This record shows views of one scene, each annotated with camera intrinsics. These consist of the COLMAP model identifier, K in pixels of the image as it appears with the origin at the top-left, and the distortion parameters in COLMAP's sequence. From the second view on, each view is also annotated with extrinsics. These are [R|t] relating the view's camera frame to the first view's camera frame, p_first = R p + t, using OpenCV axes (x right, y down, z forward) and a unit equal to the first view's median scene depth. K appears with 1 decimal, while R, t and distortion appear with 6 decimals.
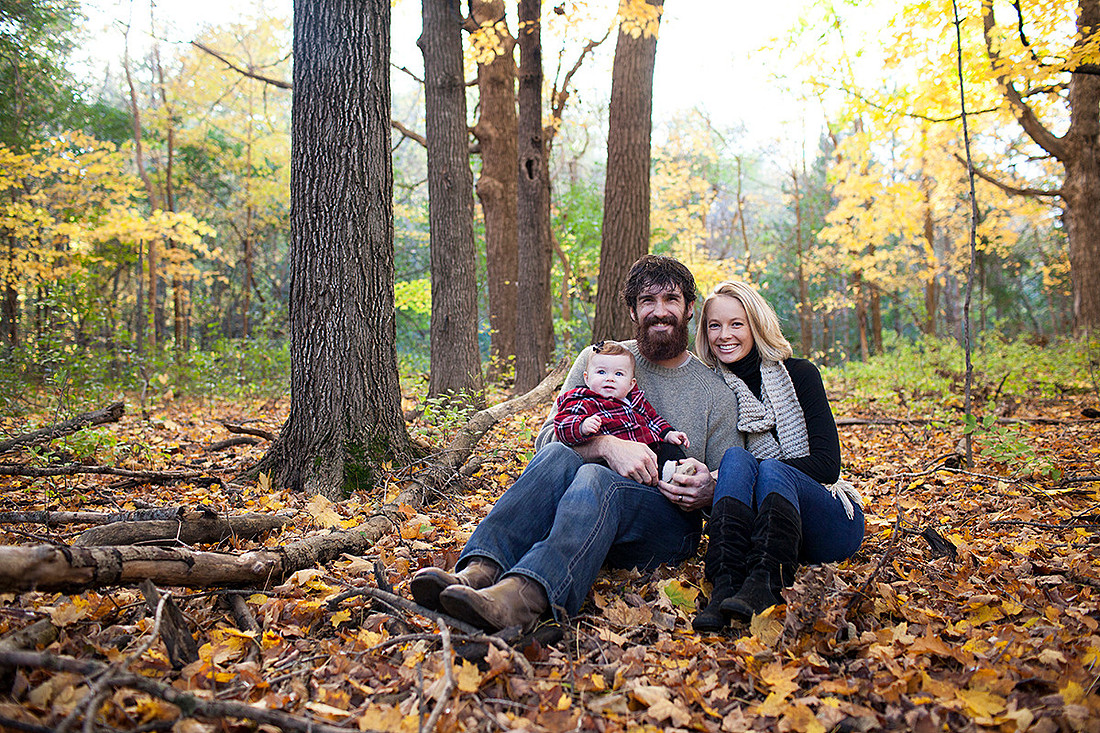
lens RADIAL K [[1099.2, 0, 550.2], [0, 1099.2, 364.9], [0, 0, 1]] dist [-0.043810, 0.000000]
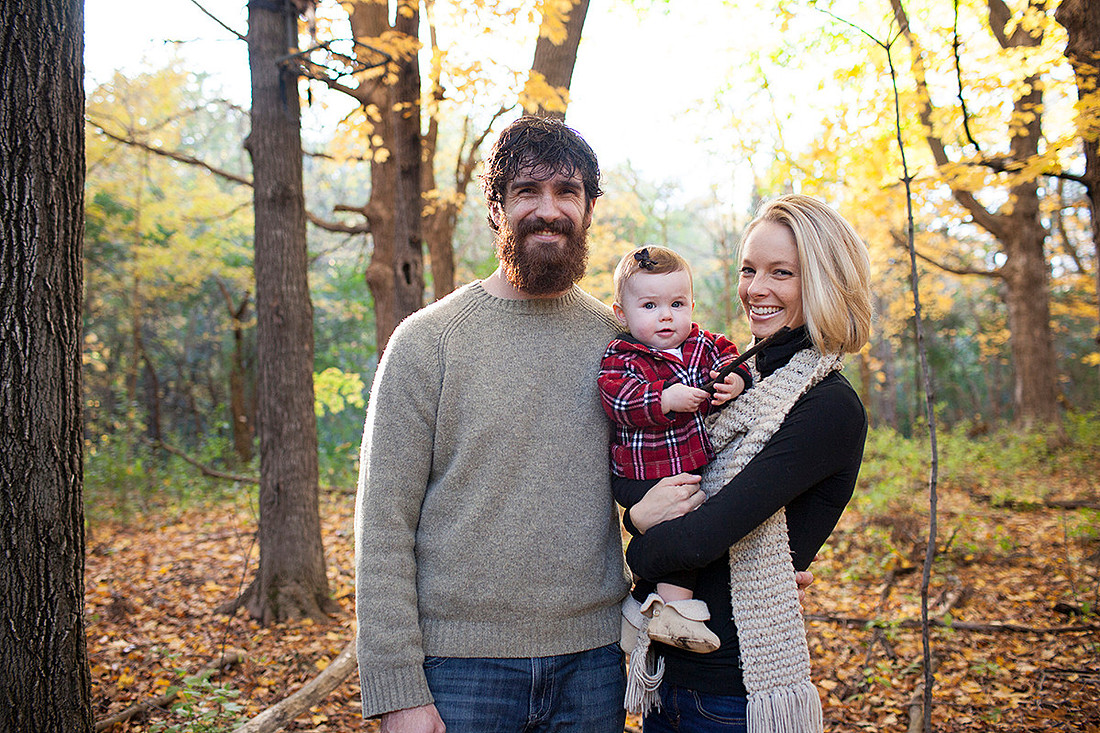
lens RADIAL K [[1099.2, 0, 550.9], [0, 1099.2, 368.0], [0, 0, 1]] dist [-0.043810, 0.000000]
pose [[0.998387, -0.002841, 0.056696, 0.090717], [0.004769, 0.999414, -0.033895, -0.149893], [-0.056566, 0.034111, 0.997816, 0.272843]]
